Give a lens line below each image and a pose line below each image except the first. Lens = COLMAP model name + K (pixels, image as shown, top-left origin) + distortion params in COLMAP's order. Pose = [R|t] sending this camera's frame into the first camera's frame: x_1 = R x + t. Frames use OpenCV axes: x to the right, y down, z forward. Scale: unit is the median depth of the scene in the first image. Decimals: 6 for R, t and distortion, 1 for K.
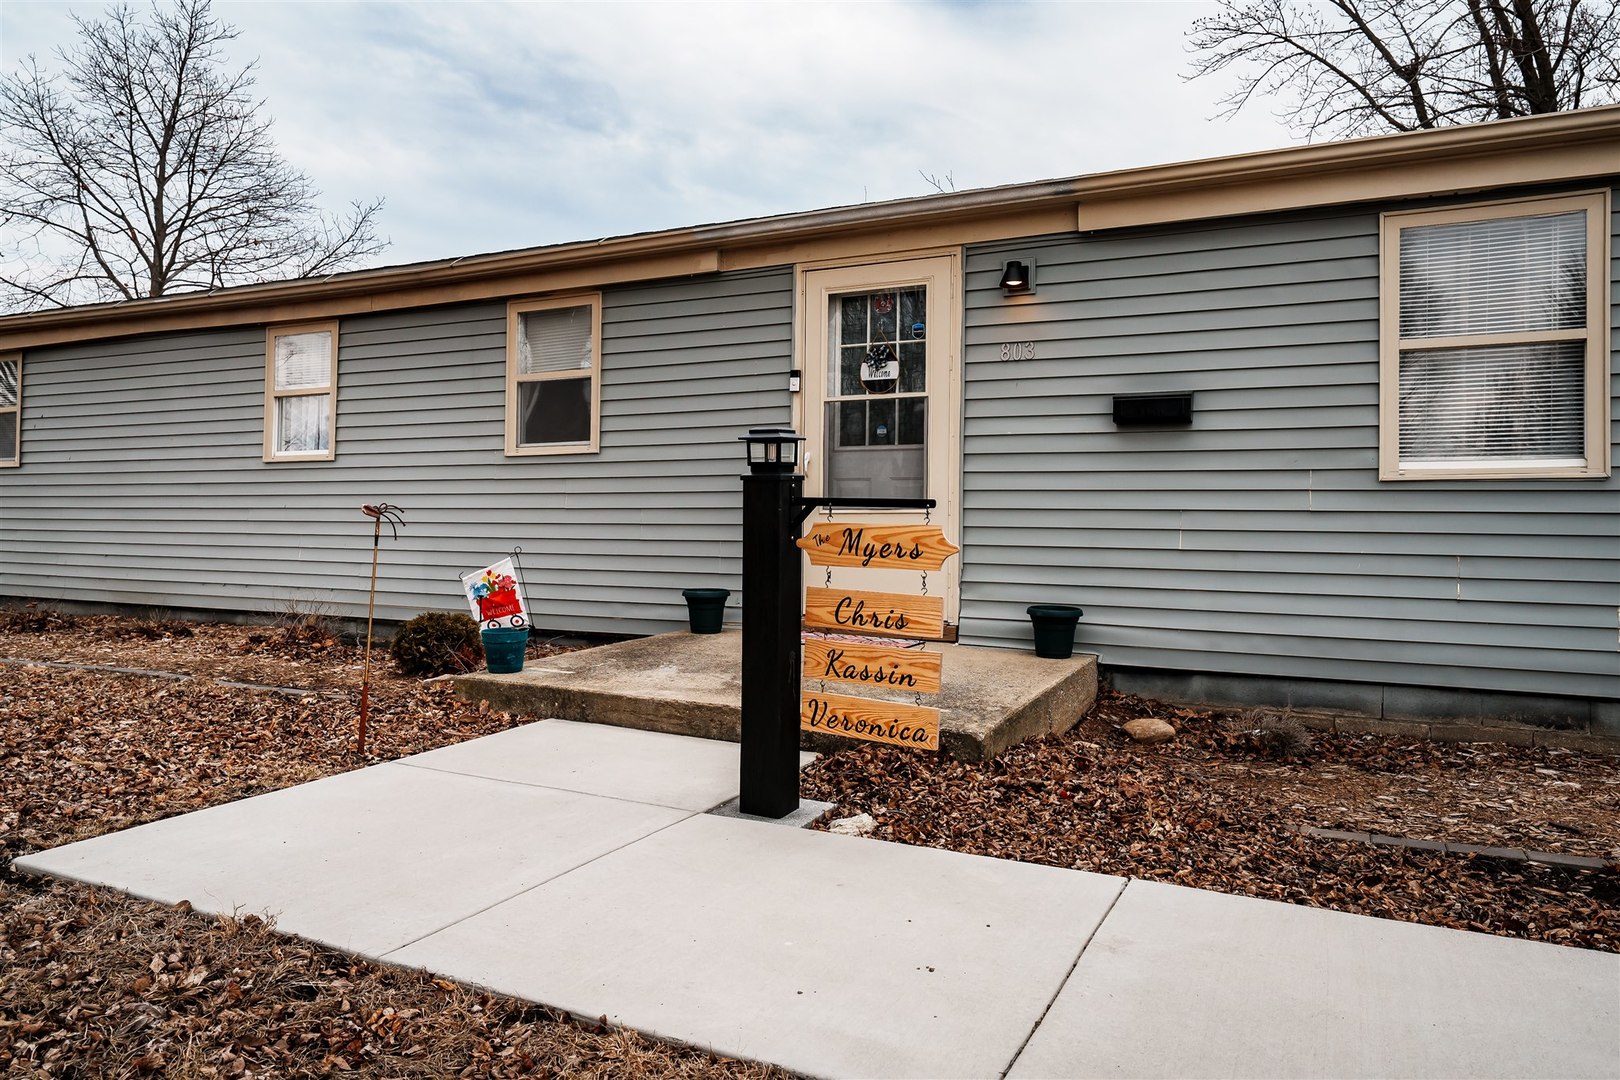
lens RADIAL K [[1083.3, 0, 810.0], [0, 1083.3, 540.0], [0, 0, 1]] dist [0.002090, -0.000540]
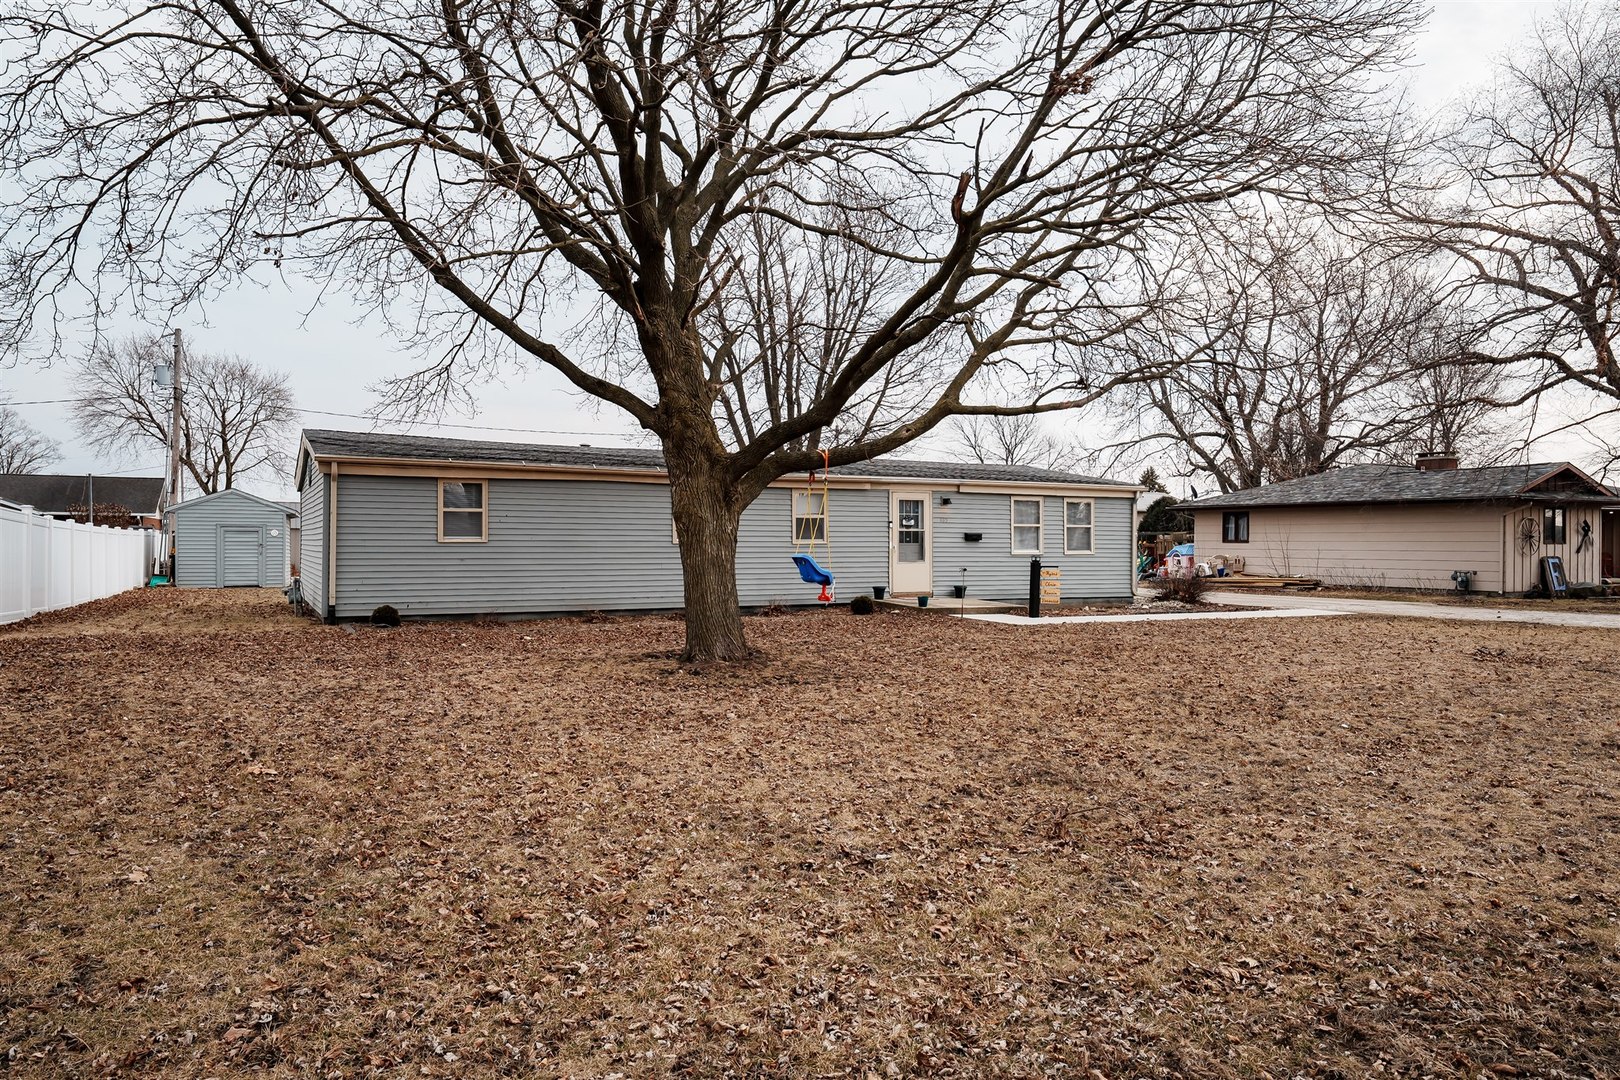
lens RADIAL K [[1048.2, 0, 843.9], [0, 1048.2, 534.5], [0, 0, 1]] dist [-0.005955, 0.000139]
pose [[0.575533, -0.005737, 0.817759, -2.858865], [0.009604, 0.999954, 0.000256, -0.119387], [-0.817722, 0.007707, 0.575561, -0.795750]]
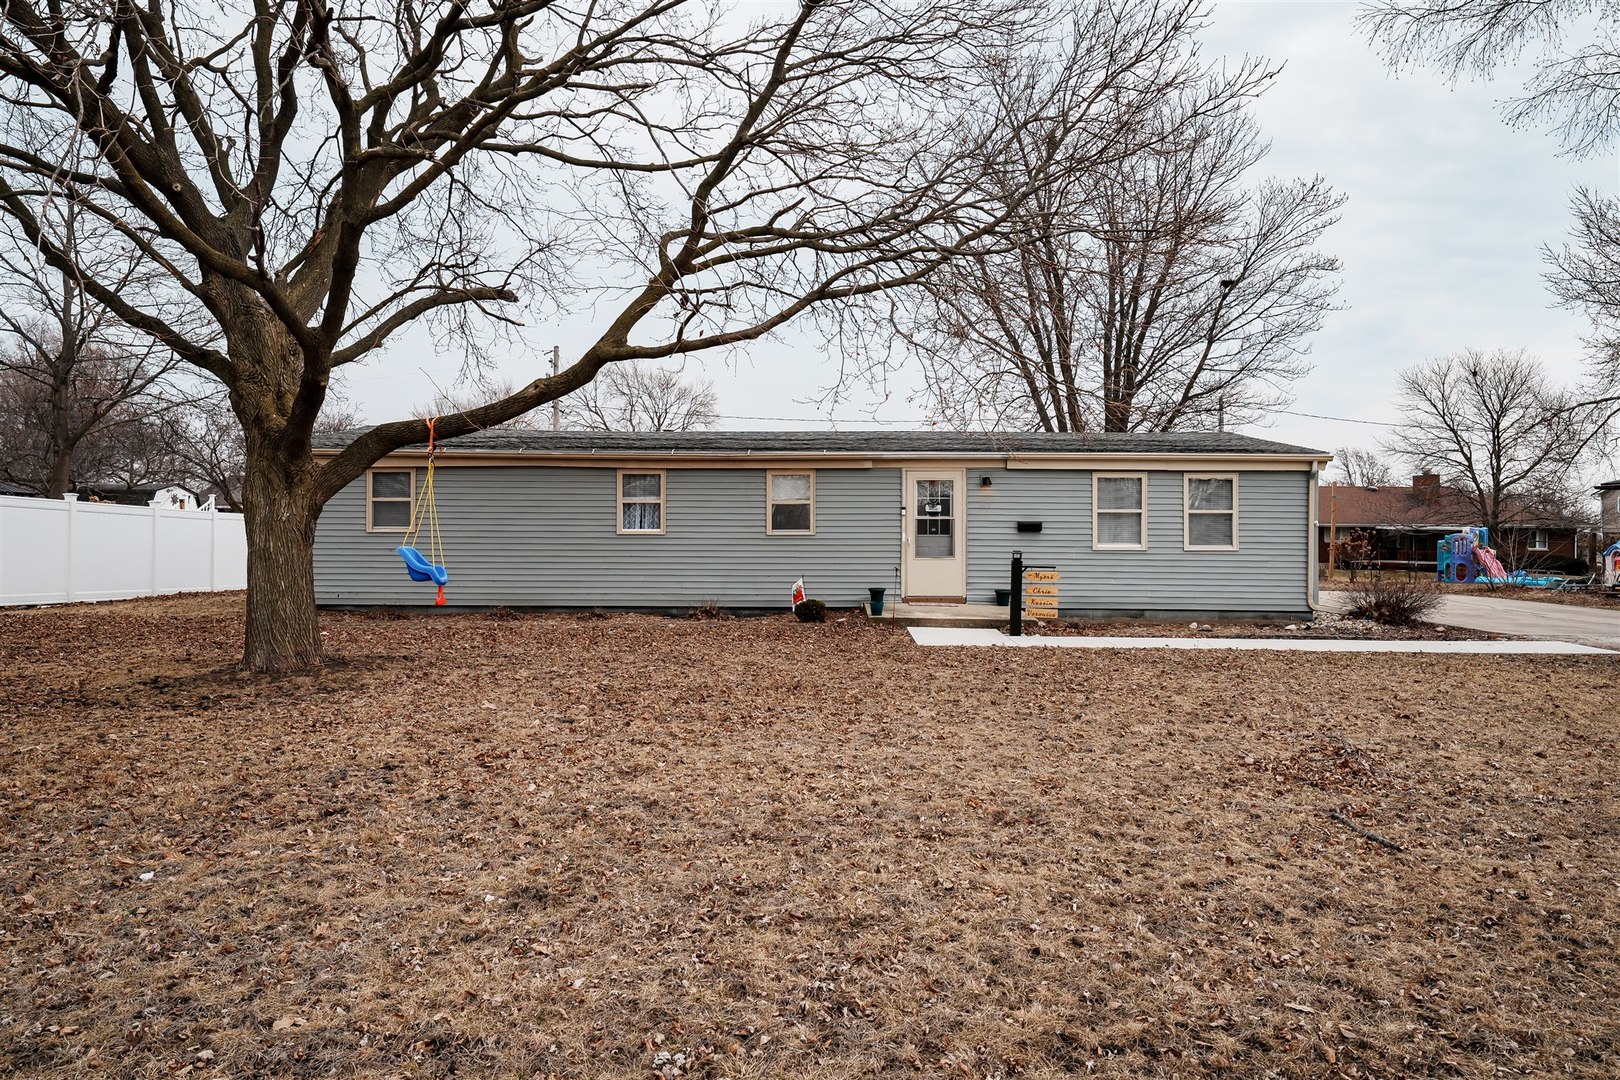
lens RADIAL K [[1048.2, 0, 843.9], [0, 1048.2, 534.5], [0, 0, 1]] dist [-0.005955, 0.000139]
pose [[0.900742, -0.008648, 0.434267, -1.330096], [0.009150, 0.999958, 0.000935, -0.093200], [-0.434257, 0.003131, 0.900784, -1.351843]]
